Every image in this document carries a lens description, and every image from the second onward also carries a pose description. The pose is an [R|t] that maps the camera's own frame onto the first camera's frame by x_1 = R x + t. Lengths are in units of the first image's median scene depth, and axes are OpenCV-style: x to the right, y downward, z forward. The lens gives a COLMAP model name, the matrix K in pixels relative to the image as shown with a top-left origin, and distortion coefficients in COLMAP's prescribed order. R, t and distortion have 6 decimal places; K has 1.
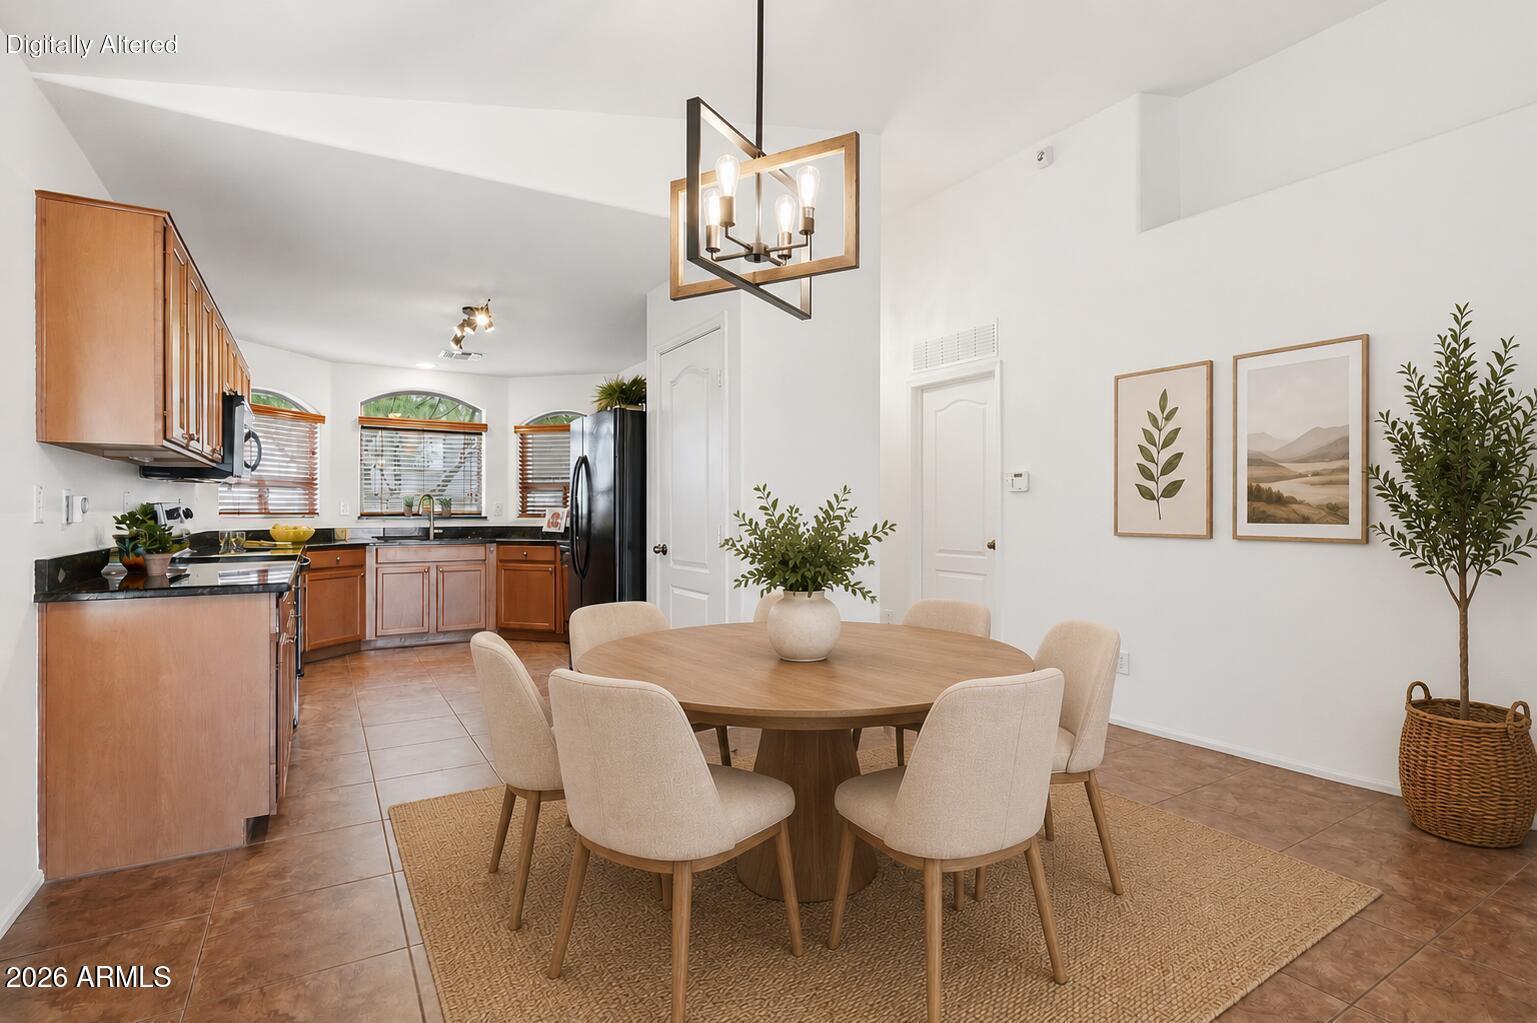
lens RADIAL K [[757.7, 0, 768.5], [0, 757.7, 511.5], [0, 0, 1]] dist [0.000450, 0.000127]
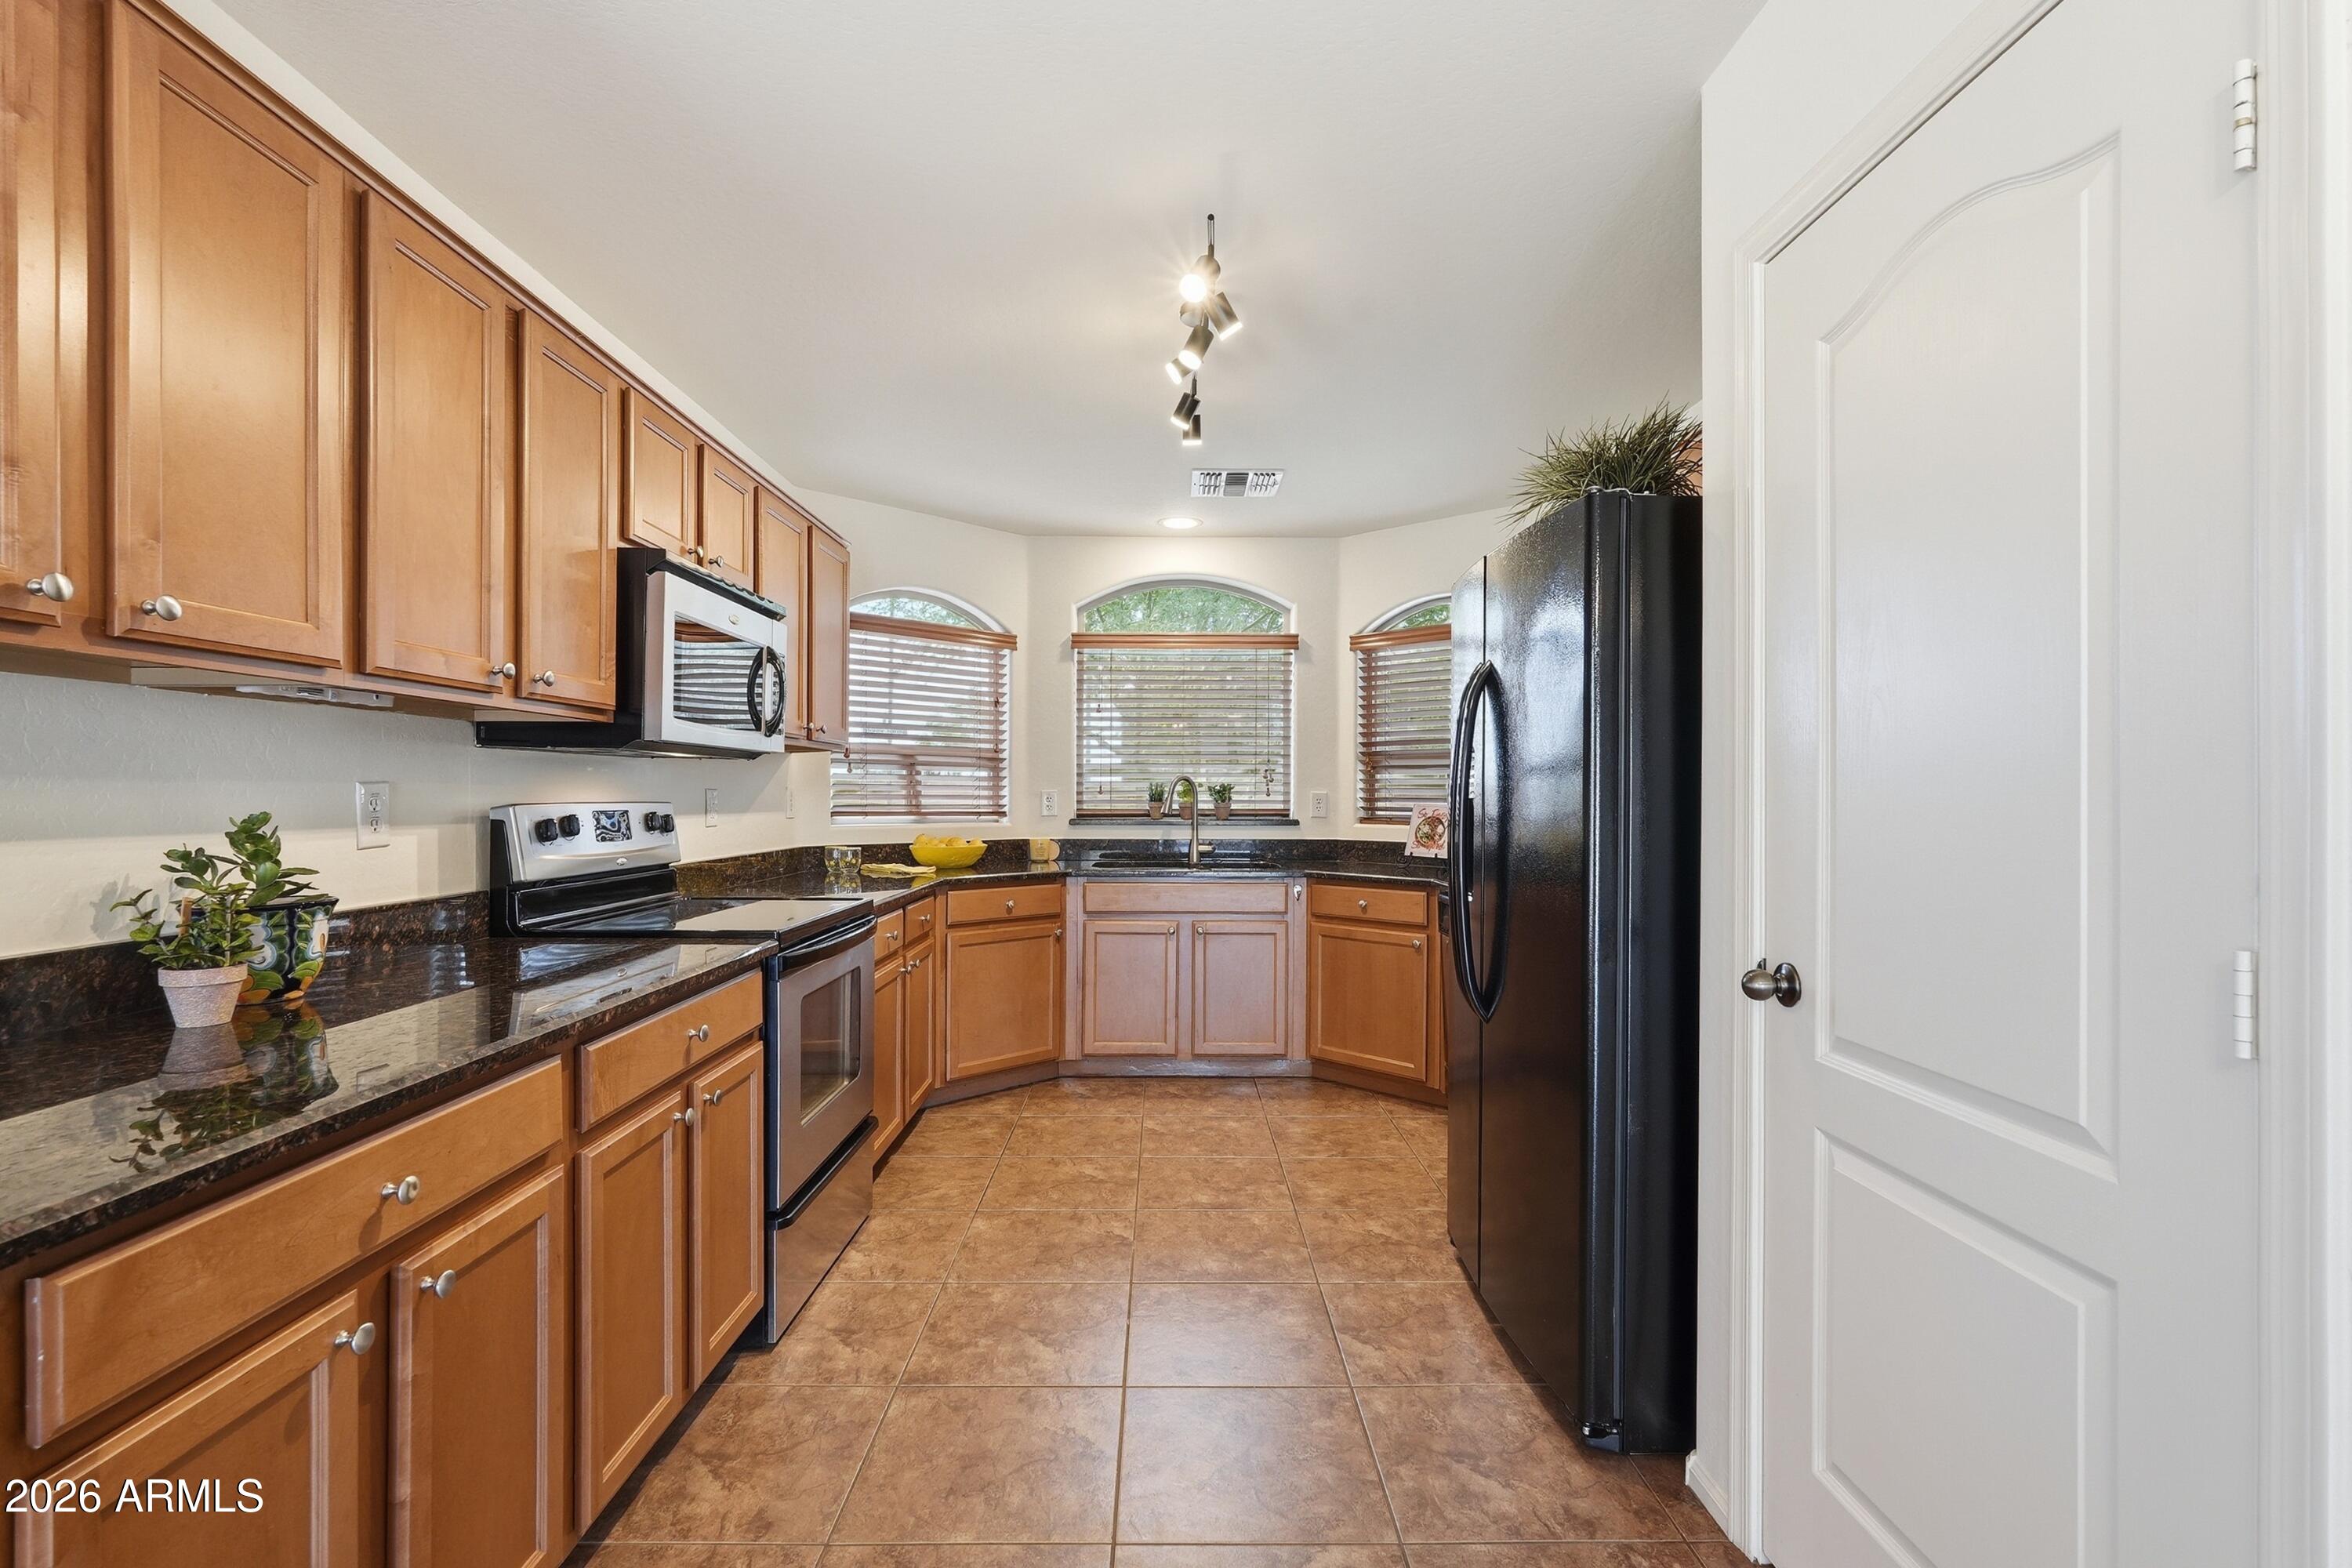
lens RADIAL K [[1087.2, 0, 1168.2], [0, 1087.2, 796.8], [0, 0, 1]] dist [-0.000685, 0.000104]
pose [[0.858413, 0.002460, -0.512953, -0.087213], [-0.002018, 0.999997, 0.001419, -0.010593], [0.512955, -0.000183, 0.858415, 0.381373]]
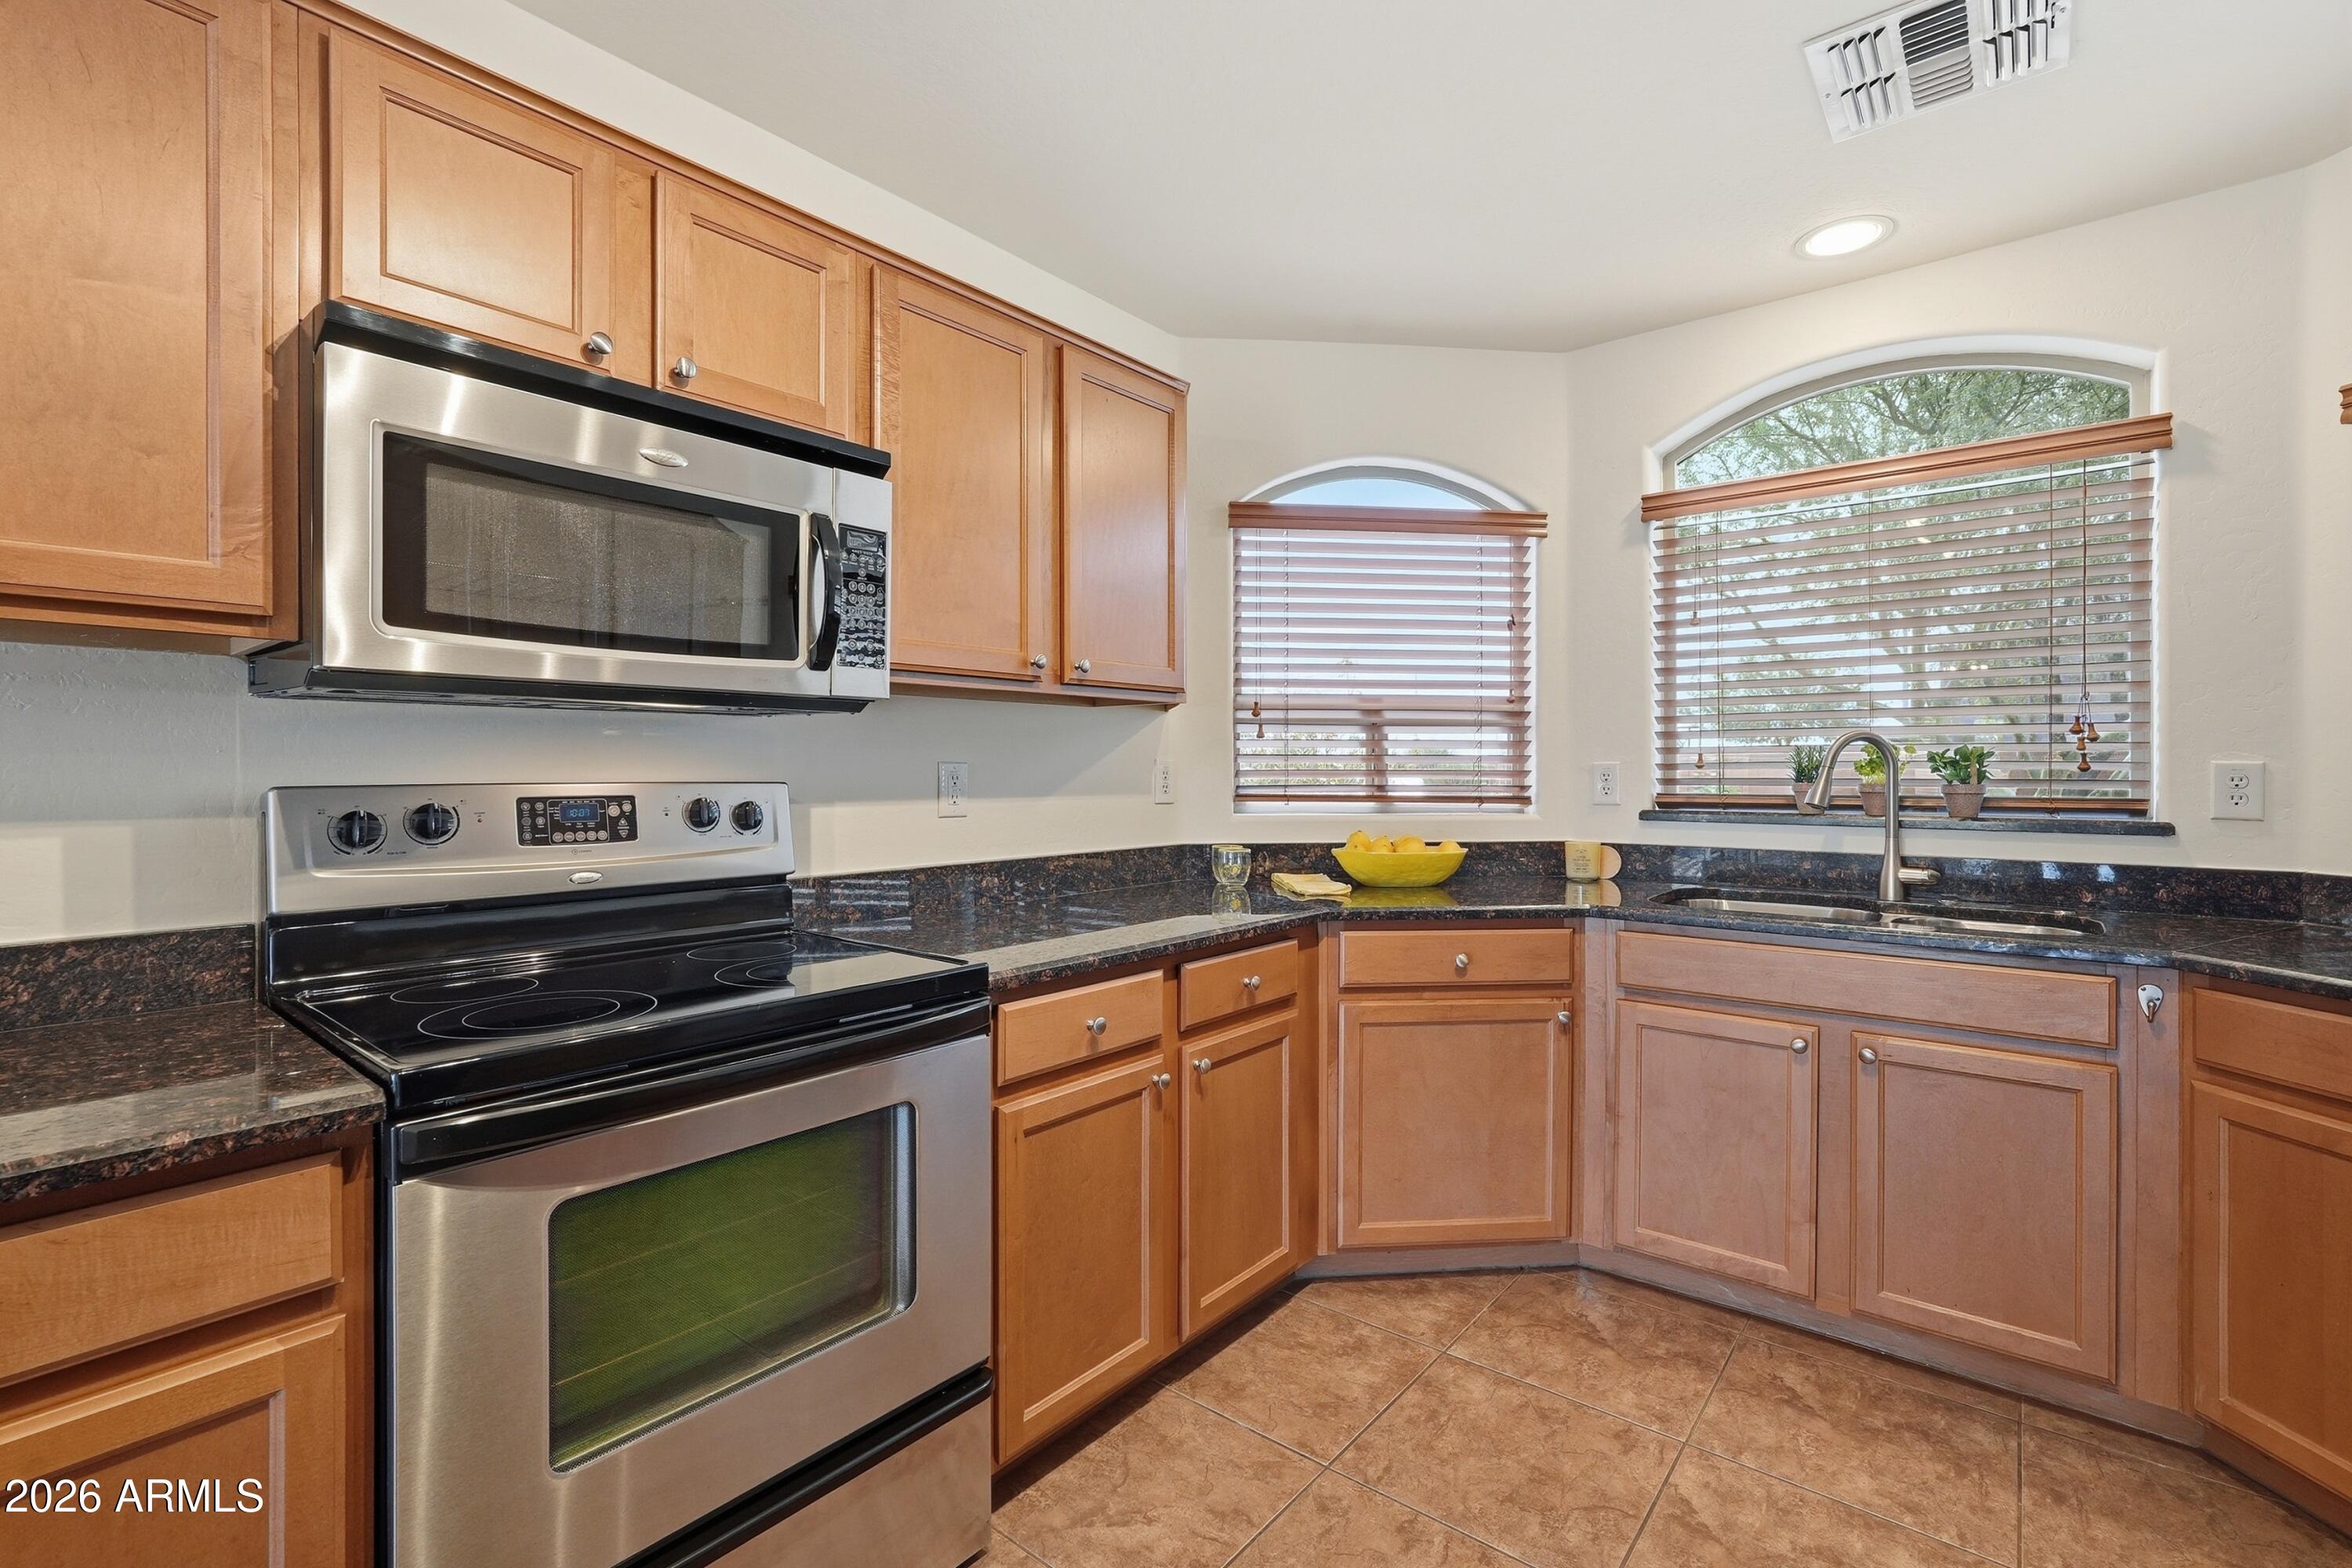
lens RADIAL K [[1037.1, 0, 1174.0], [0, 1037.1, 771.2], [0, 0, 1]] dist [-0.020608, 0.008993]
pose [[0.328300, 0.000520, -0.944573, -0.201932], [0.000793, 0.999999, 0.000826, -0.010459], [0.944573, -0.001021, 0.328299, 0.690286]]
